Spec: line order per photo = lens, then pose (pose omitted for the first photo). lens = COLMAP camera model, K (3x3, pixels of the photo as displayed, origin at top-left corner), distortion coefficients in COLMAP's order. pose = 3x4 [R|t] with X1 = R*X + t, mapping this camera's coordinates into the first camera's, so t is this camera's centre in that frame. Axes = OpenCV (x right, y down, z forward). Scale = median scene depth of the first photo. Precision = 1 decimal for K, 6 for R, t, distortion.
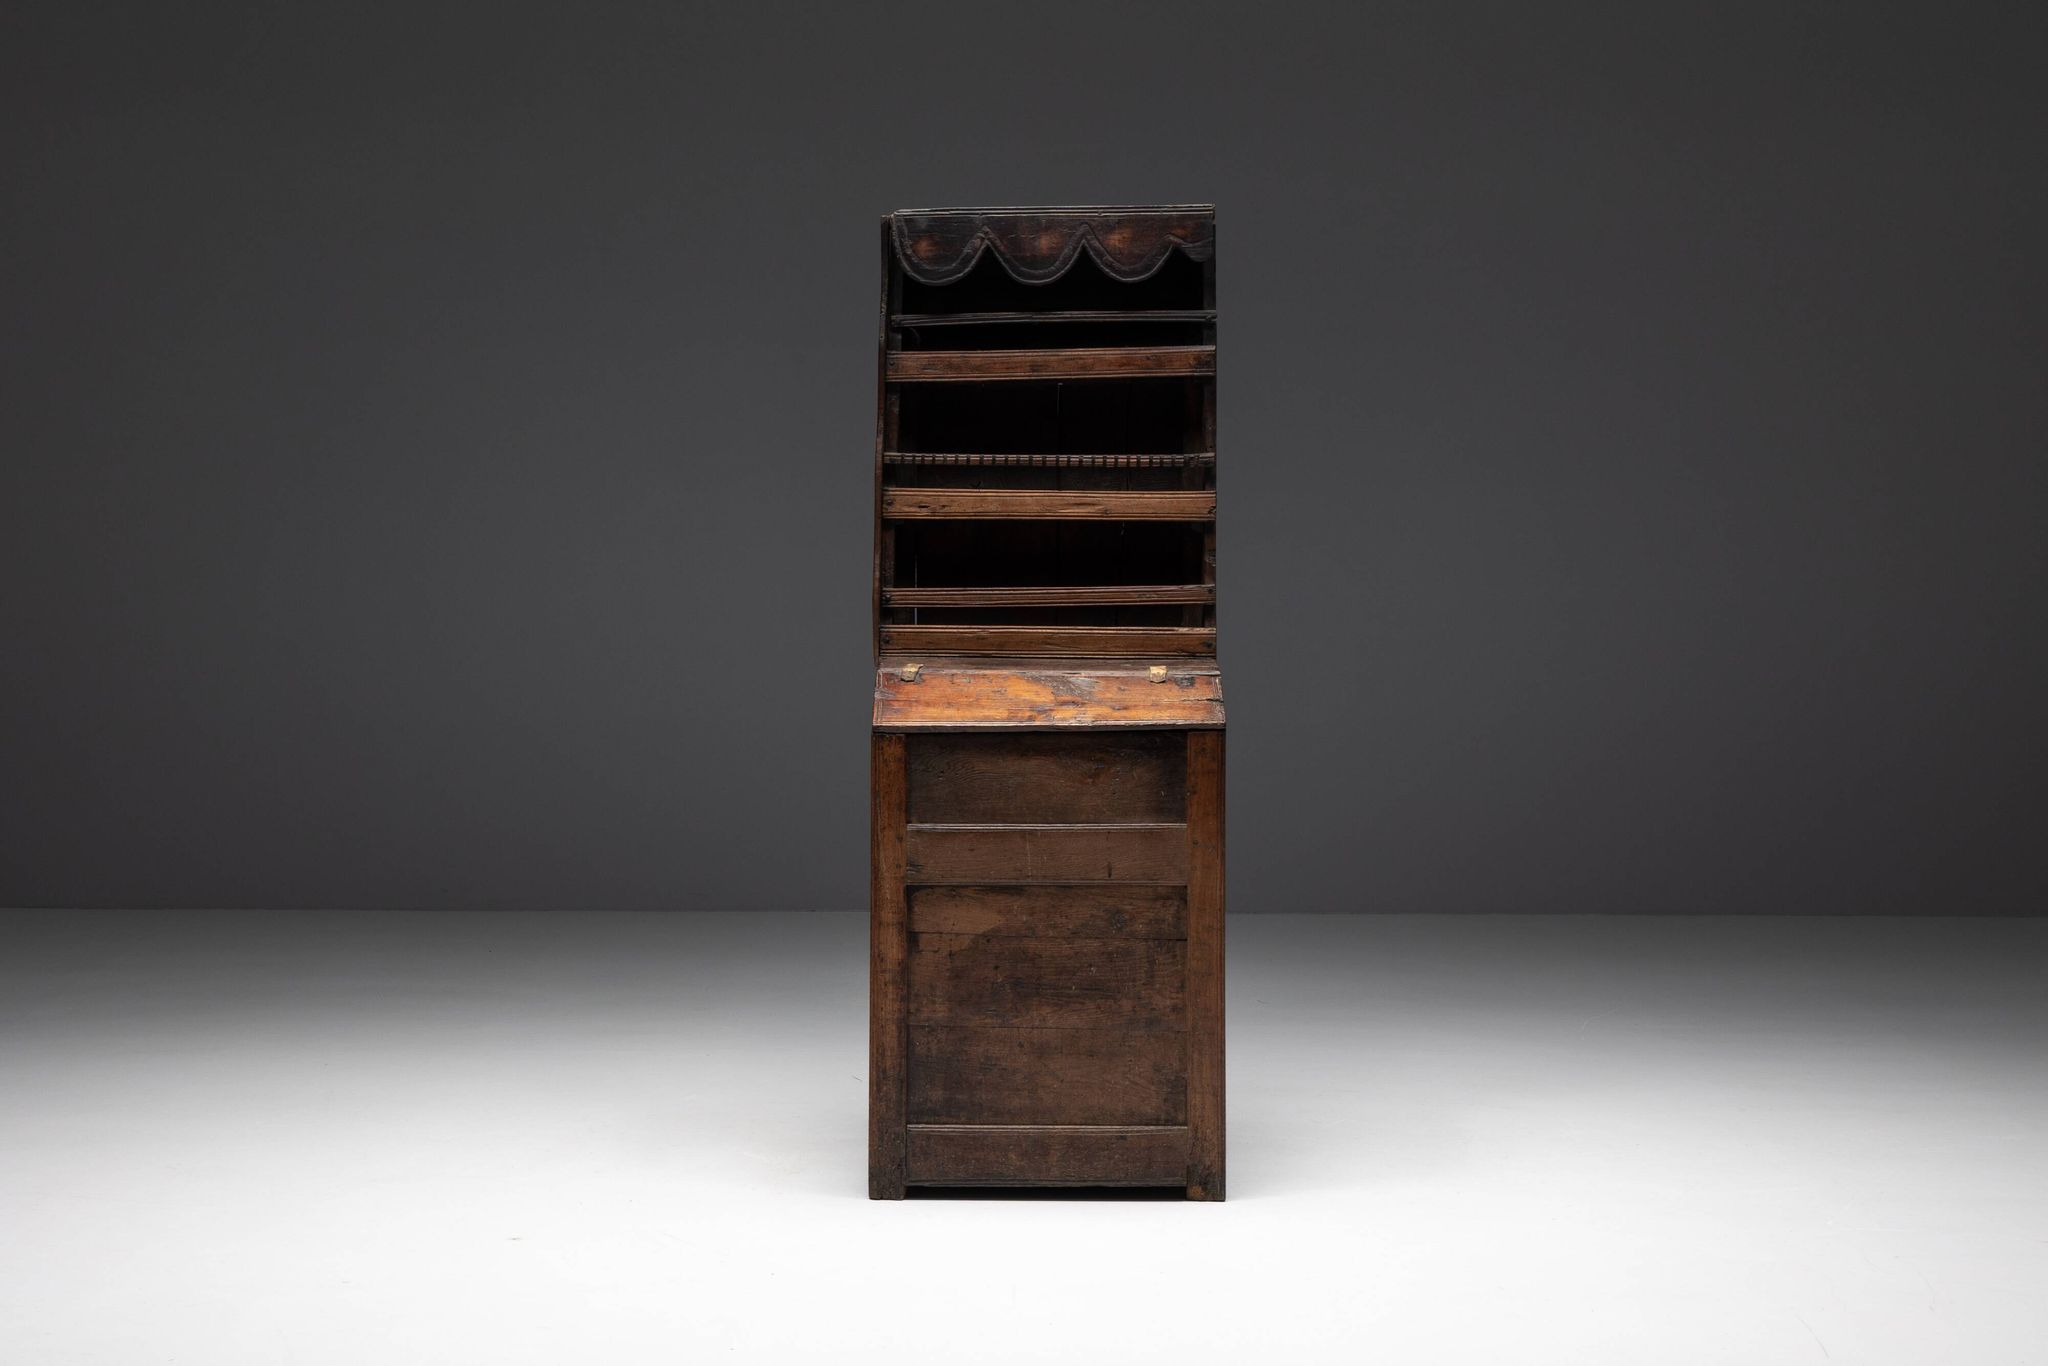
lens RADIAL K [[3444.7, 0, 1011.3], [0, 3444.7, 698.3], [0, 0, 1]] dist [-0.034161, 0.000000]
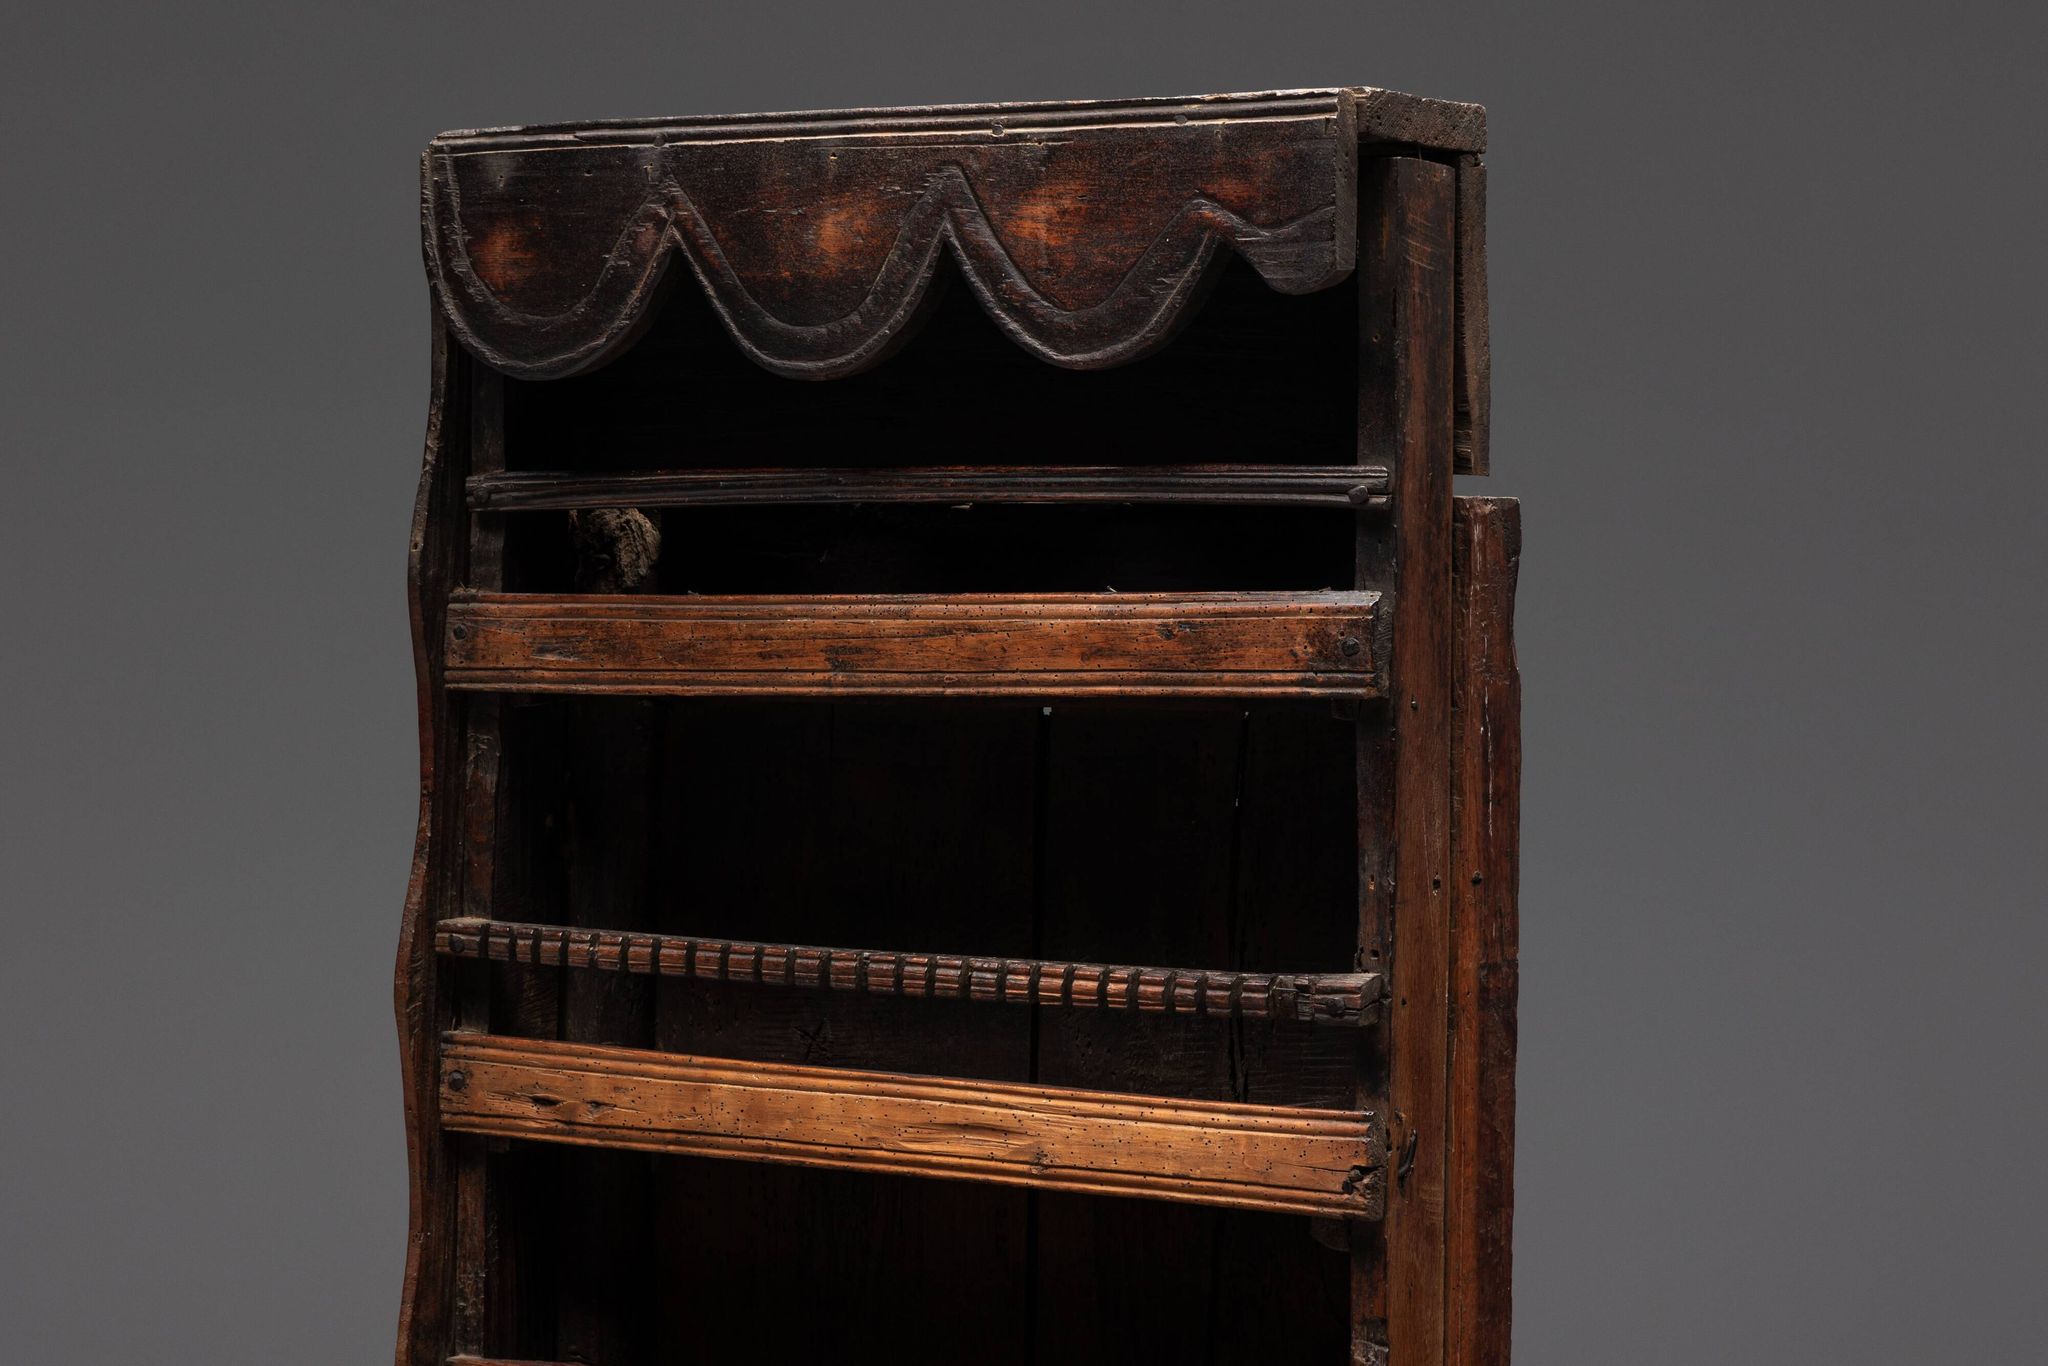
lens RADIAL K [[6065.4, 0, 1020.2], [0, 6065.4, 689.1], [0, 0, 1]] dist [0.078833, 0.000000]
pose [[0.840478, 0.027207, -0.541163, 0.309112], [-0.060297, 0.997232, -0.043510, -0.073473], [0.538481, 0.069200, 0.839792, 0.588561]]
